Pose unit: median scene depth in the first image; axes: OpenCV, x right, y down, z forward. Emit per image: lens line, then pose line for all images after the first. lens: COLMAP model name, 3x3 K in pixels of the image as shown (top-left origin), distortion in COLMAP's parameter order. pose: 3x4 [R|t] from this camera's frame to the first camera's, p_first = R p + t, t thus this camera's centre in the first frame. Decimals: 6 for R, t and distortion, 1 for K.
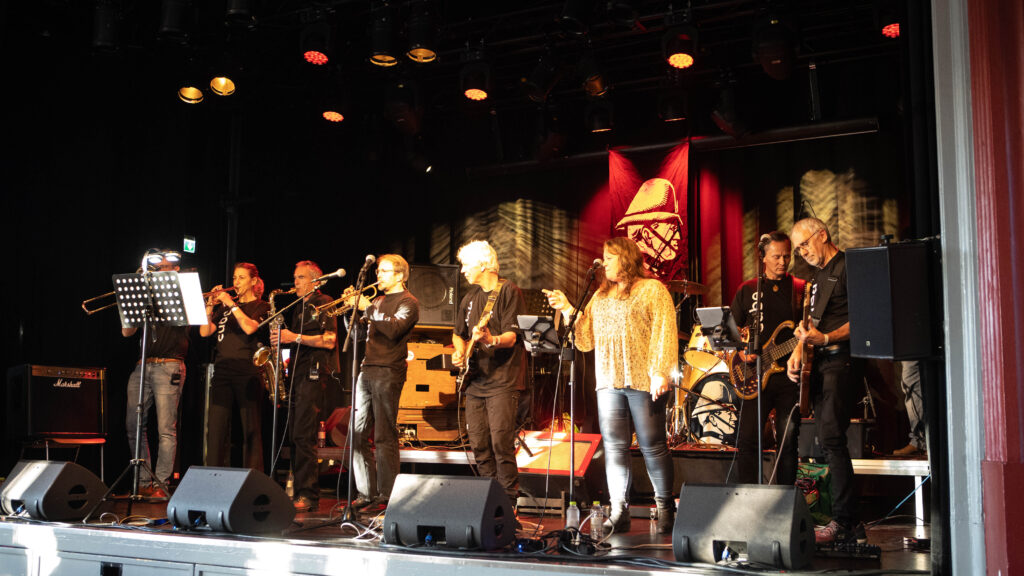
lens RADIAL K [[1036.4, 0, 512.0], [0, 1036.4, 288.0], [0, 0, 1]] dist [0.008653, 0.001951]
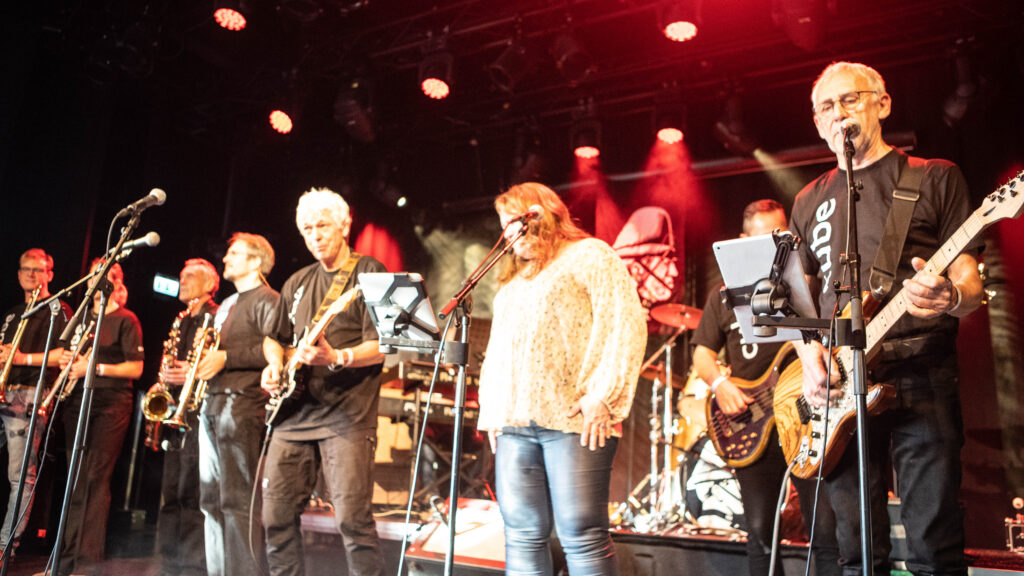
lens RADIAL K [[849.6, 0, 512.0], [0, 849.6, 288.0], [0, 0, 1]] dist [-0.057562, -0.000793]
pose [[0.998978, 0.033776, -0.030026, 0.063333], [-0.036641, 0.994248, -0.100639, 0.049359], [0.026454, 0.101636, 0.994470, 0.393860]]
